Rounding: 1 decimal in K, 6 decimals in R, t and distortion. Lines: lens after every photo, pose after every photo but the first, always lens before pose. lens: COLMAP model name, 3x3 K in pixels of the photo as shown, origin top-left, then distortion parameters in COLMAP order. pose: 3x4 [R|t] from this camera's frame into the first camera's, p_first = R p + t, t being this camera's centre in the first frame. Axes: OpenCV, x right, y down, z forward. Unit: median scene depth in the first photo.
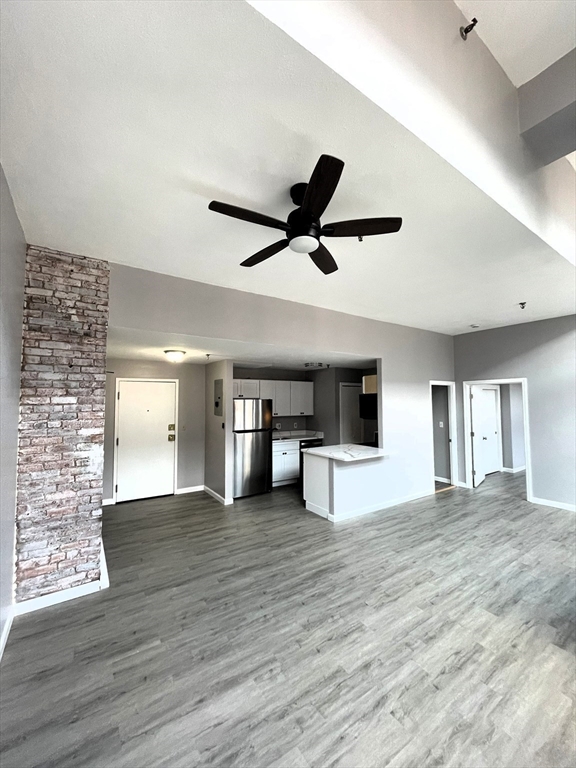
lens RADIAL K [[311.2, 0, 289.2], [0, 311.2, 382.9], [0, 0, 1]] dist [-0.002881, -0.000229]
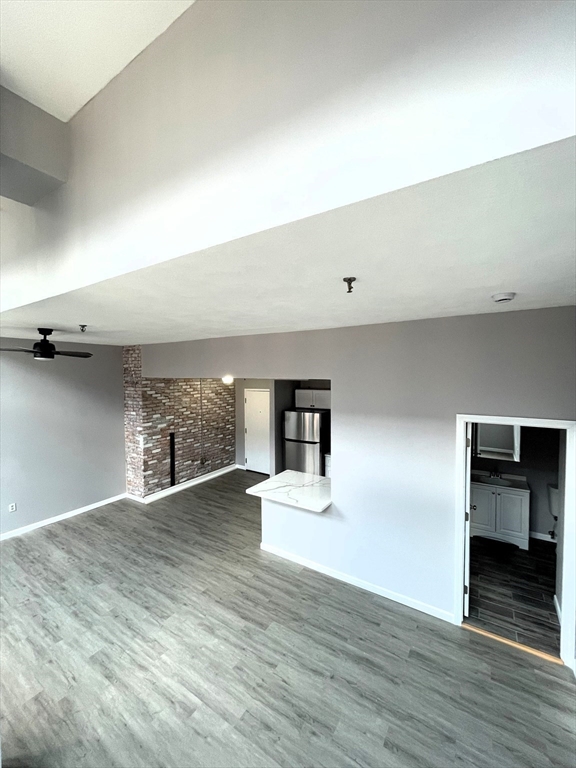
lens RADIAL K [[311.2, 0, 289.2], [0, 311.2, 382.9], [0, 0, 1]] dist [-0.002881, -0.000229]
pose [[0.392566, 0.030936, -0.919203, 1.700457], [0.055840, 0.996789, 0.057395, -0.219104], [0.918027, -0.073860, 0.389578, 1.136204]]
